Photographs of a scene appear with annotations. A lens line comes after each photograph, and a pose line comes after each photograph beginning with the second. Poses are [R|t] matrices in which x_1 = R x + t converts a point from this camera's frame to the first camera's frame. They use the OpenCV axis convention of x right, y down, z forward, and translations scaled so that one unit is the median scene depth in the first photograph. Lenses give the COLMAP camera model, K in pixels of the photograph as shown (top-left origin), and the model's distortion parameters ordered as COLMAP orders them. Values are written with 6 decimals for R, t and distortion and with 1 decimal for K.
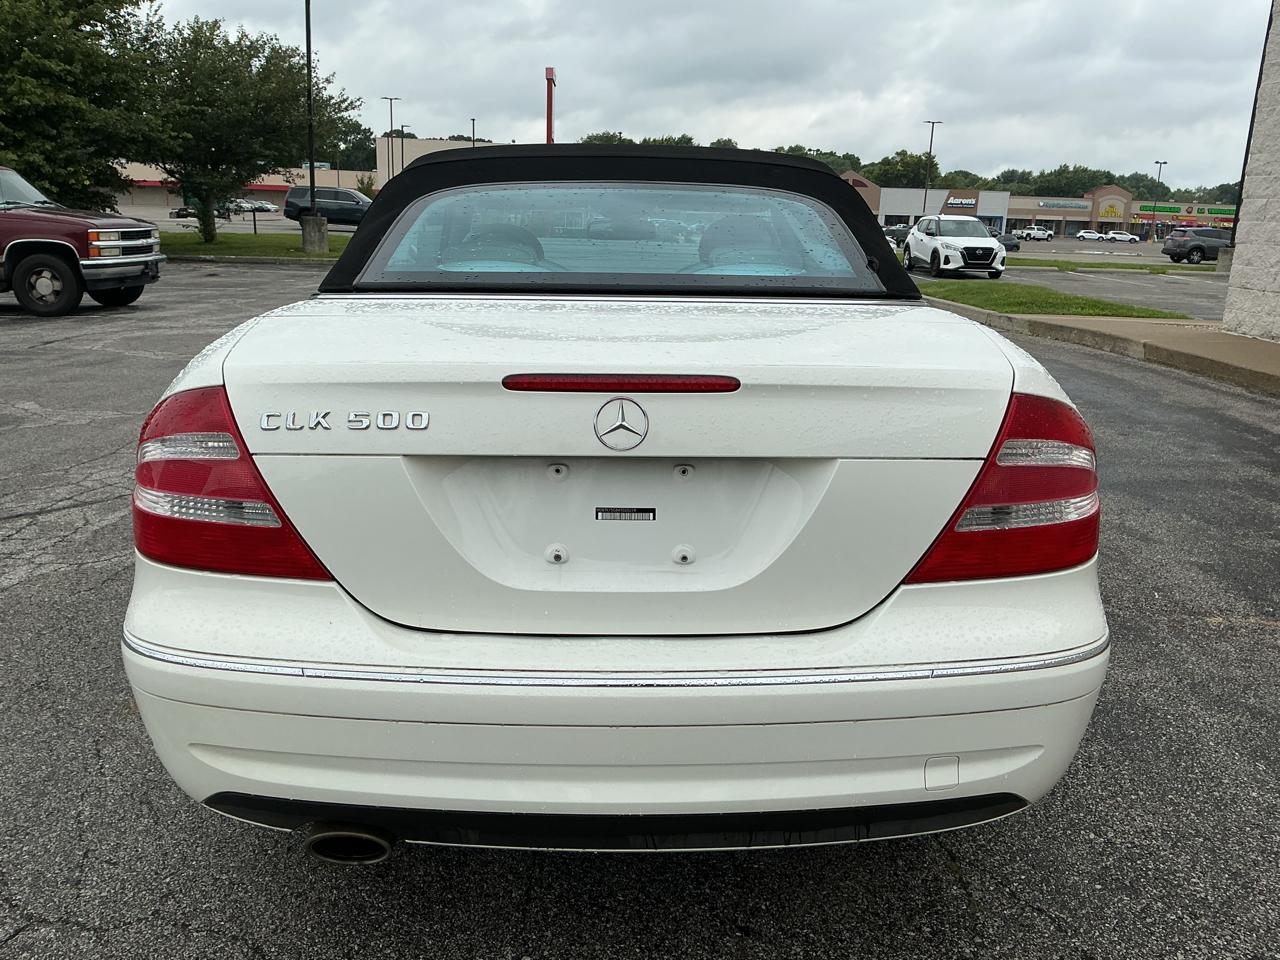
lens RADIAL K [[1070.2, 0, 638.6], [0, 1070.2, 478.1], [0, 0, 1]] dist [0.070943, -0.129043]
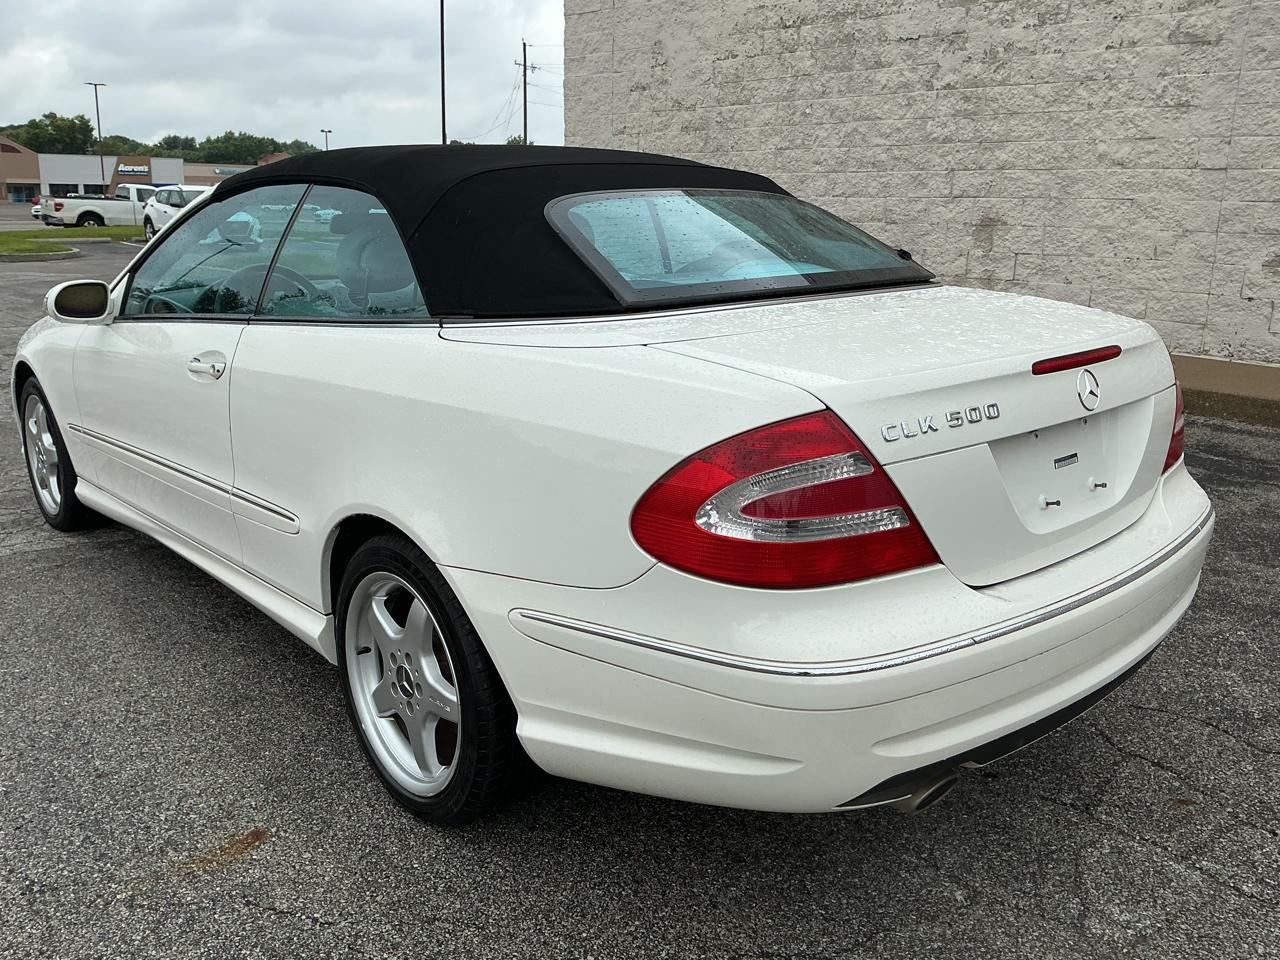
lens RADIAL K [[1071.6, 0, 640.0], [0, 1071.6, 480.0], [0, 0, 1]] dist [0.074597, -0.171693]
pose [[0.750415, -0.181844, 0.635460, -0.066928], [0.162295, 0.982671, 0.089548, -0.007826], [-0.640732, 0.035934, 0.766923, 0.018012]]
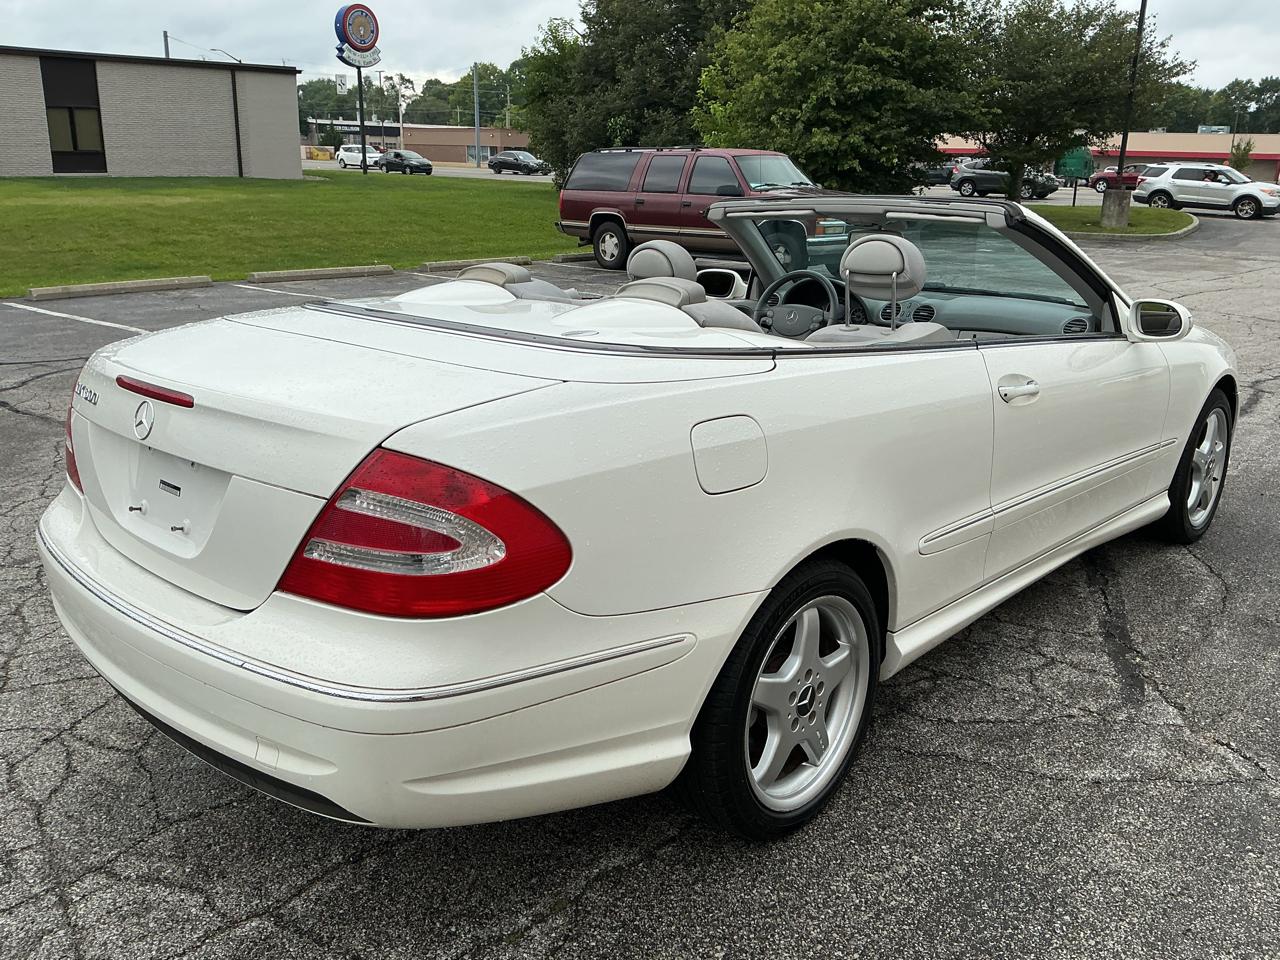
lens RADIAL K [[1065.5, 0, 632.7], [0, 1065.5, 485.7], [0, 0, 1]] dist [0.070261, -0.157380]
pose [[0.722974, 0.183756, -0.665989, 0.071300], [-0.159344, 0.982341, 0.098064, -0.010591], [0.672248, 0.035224, 0.739488, 0.021303]]
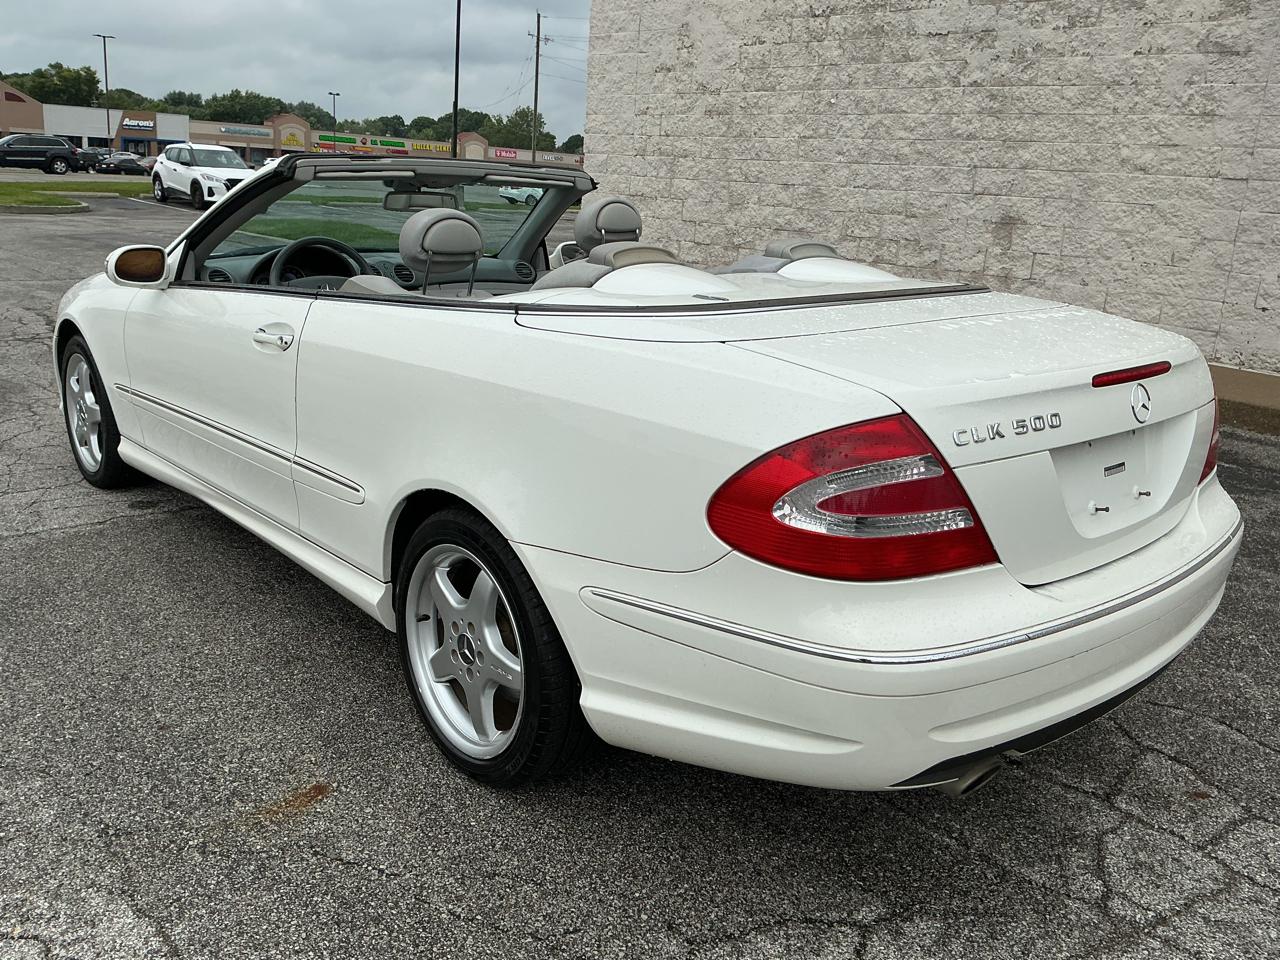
lens RADIAL K [[1065.5, 0, 632.7], [0, 1065.5, 485.7], [0, 0, 1]] dist [0.070261, -0.157380]
pose [[0.756629, -0.166932, 0.632175, -0.072977], [0.120089, 0.985892, 0.116604, -0.009706], [-0.642721, -0.012309, 0.766001, 0.018977]]
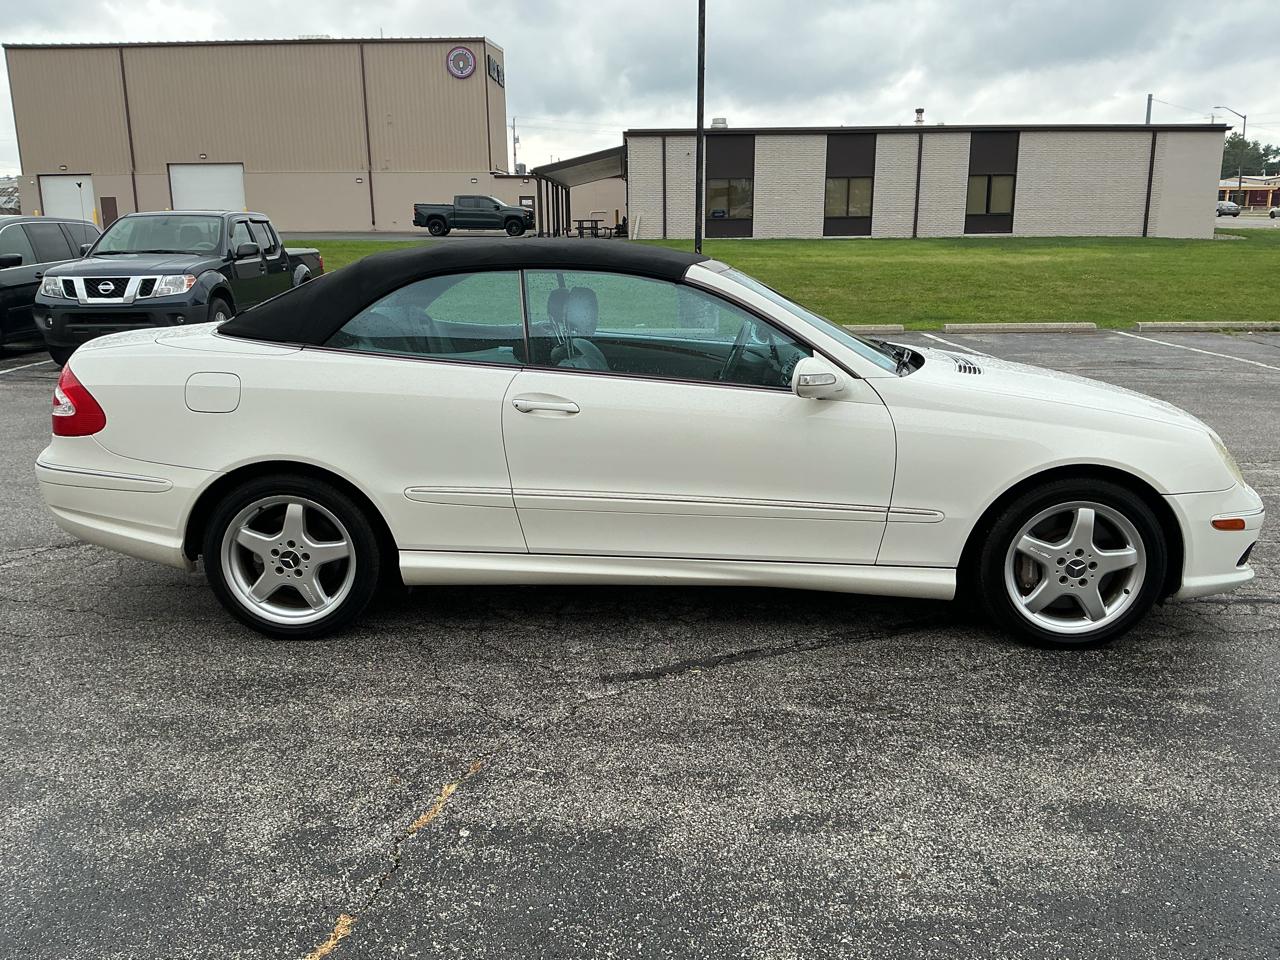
lens RADIAL K [[1065.5, 0, 632.7], [0, 1065.5, 485.7], [0, 0, 1]] dist [0.070261, -0.157380]
pose [[-0.051075, 0.214782, -0.975326, 0.159116], [-0.228545, 0.948171, 0.220771, -0.037616], [0.972193, 0.234182, 0.000660, 0.133588]]
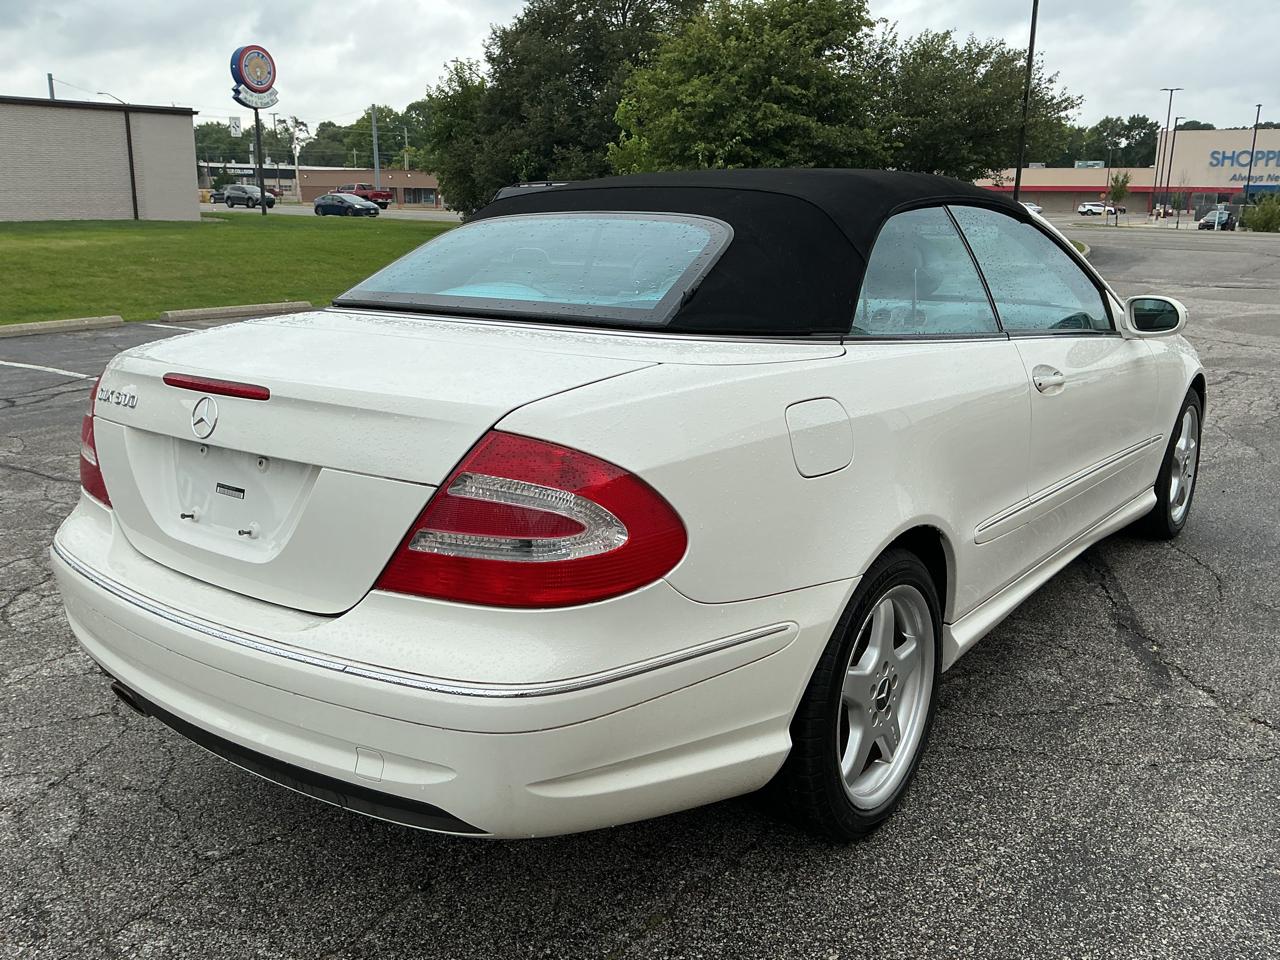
lens RADIAL K [[1074.3, 0, 634.5], [0, 1074.3, 479.2], [0, 0, 1]] dist [0.048060, -0.117805]
pose [[0.783260, 0.130912, -0.607755, 0.061369], [-0.131155, 0.990372, 0.044298, -0.005346], [0.607702, 0.045013, 0.792888, 0.015413]]
